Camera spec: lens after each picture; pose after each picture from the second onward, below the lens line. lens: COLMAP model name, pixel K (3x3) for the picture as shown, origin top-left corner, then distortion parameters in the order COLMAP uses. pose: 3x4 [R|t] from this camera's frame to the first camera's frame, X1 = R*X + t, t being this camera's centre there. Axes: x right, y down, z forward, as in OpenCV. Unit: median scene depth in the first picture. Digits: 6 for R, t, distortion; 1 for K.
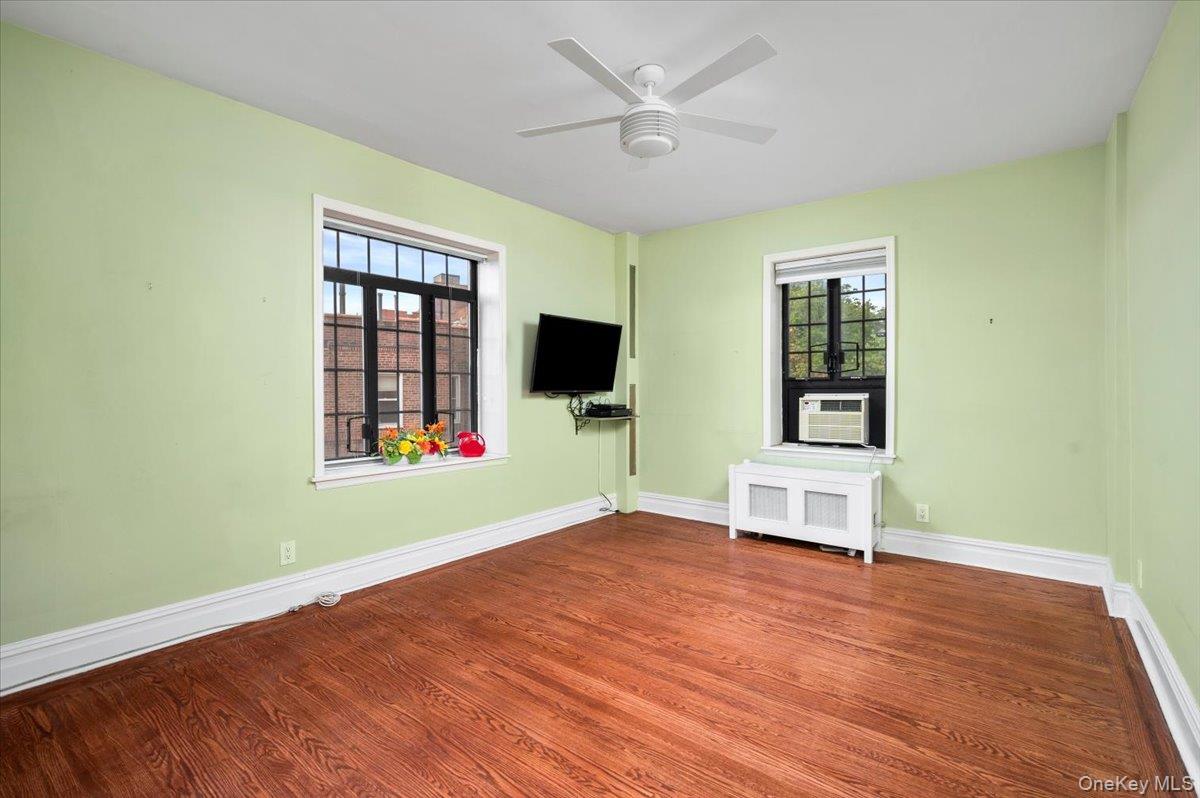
lens RADIAL K [[555.7, 0, 605.0], [0, 555.7, 397.6], [0, 0, 1]] dist [-0.001318, -0.000005]
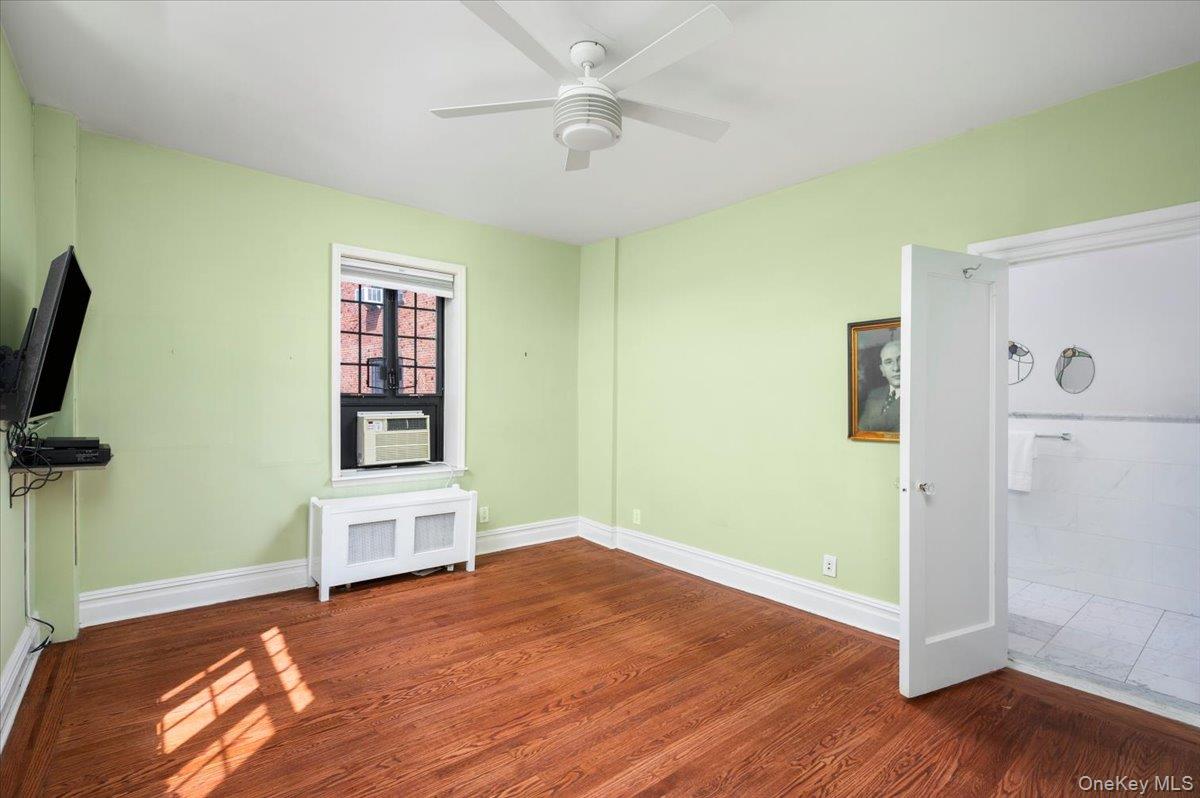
lens RADIAL K [[555.7, 0, 605.0], [0, 555.7, 397.6], [0, 0, 1]] dist [-0.001318, -0.000005]
pose [[0.217307, 0.005378, 0.976088, -0.489534], [0.009229, 0.999929, -0.007564, -0.022457], [-0.976060, 0.010652, 0.217242, 0.497323]]
